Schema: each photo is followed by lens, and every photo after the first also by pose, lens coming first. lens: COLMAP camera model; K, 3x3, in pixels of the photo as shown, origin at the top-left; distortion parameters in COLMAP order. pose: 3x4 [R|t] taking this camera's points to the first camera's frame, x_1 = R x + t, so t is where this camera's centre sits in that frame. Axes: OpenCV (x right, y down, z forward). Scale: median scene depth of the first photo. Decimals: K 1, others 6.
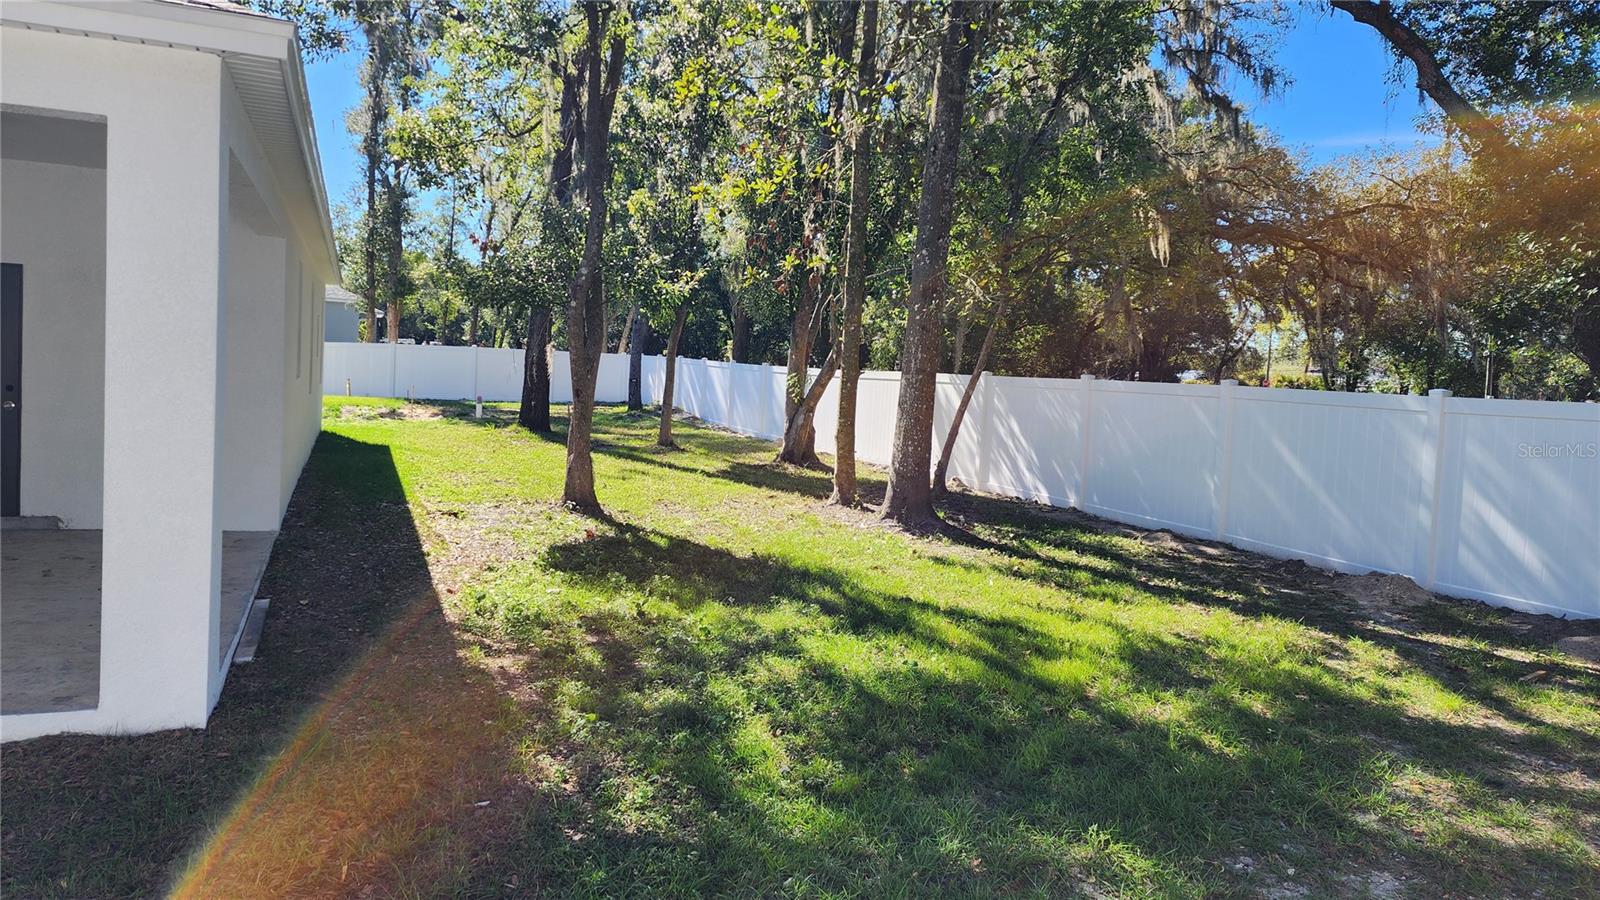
lens RADIAL K [[1032.3, 0, 790.5], [0, 1032.3, 441.3], [0, 0, 1]] dist [0.112995, -0.120034]
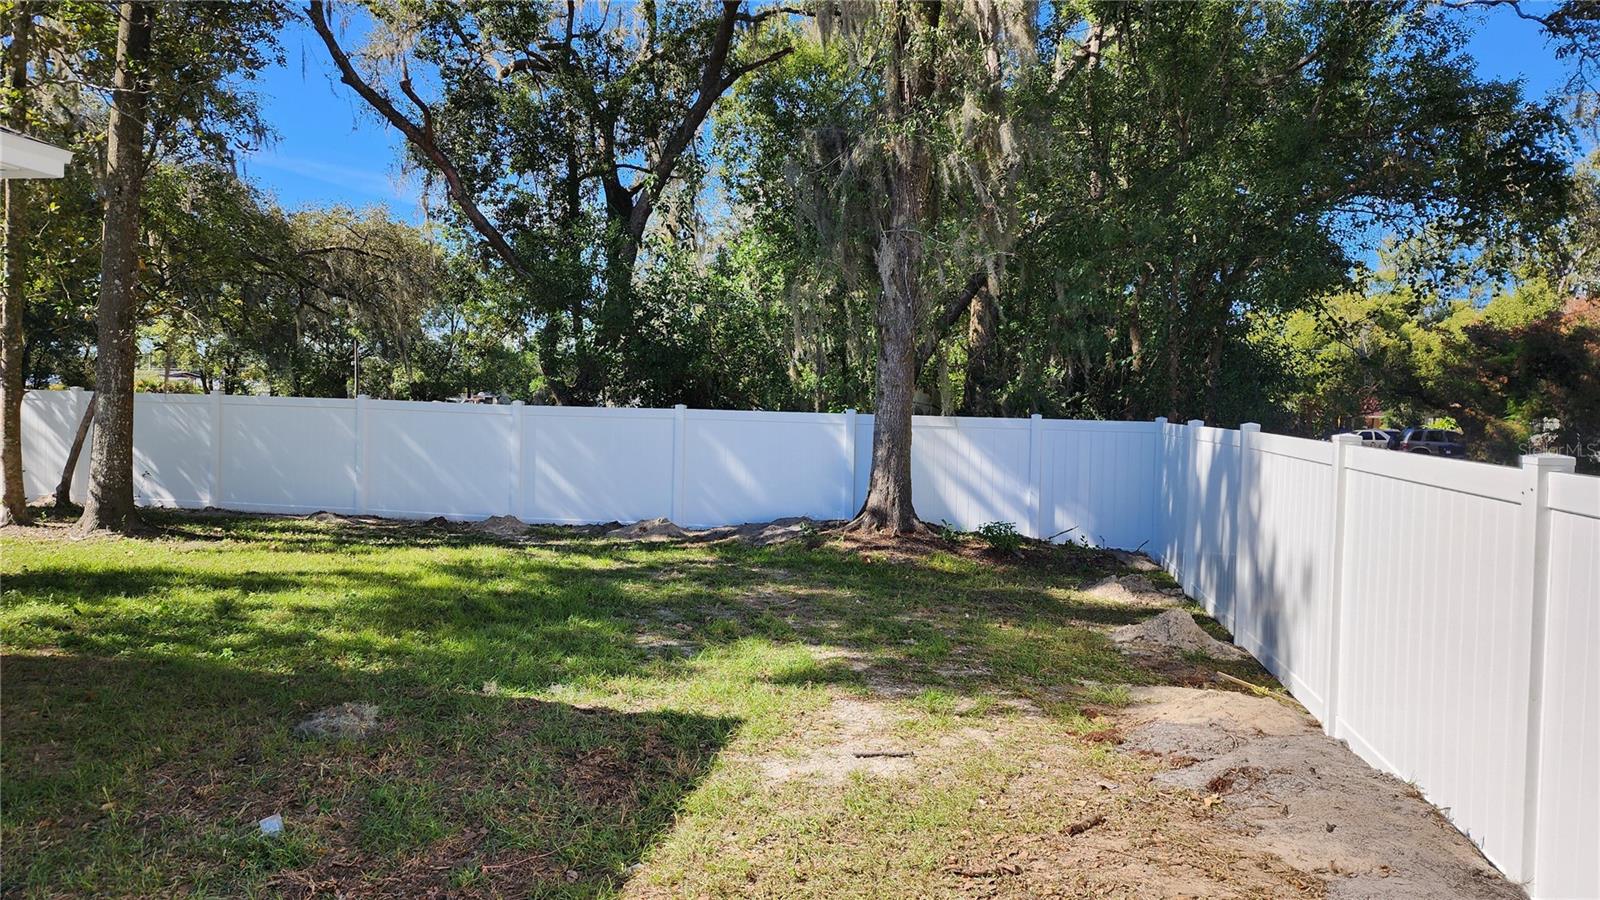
lens RADIAL K [[1121.3, 0, 786.2], [0, 1121.3, 455.2], [0, 0, 1]] dist [0.107213, -0.080318]
pose [[0.522911, -0.064218, 0.849965, -0.542798], [0.057529, 0.997543, 0.039976, -0.008539], [-0.850444, 0.027994, 0.525321, -0.229624]]
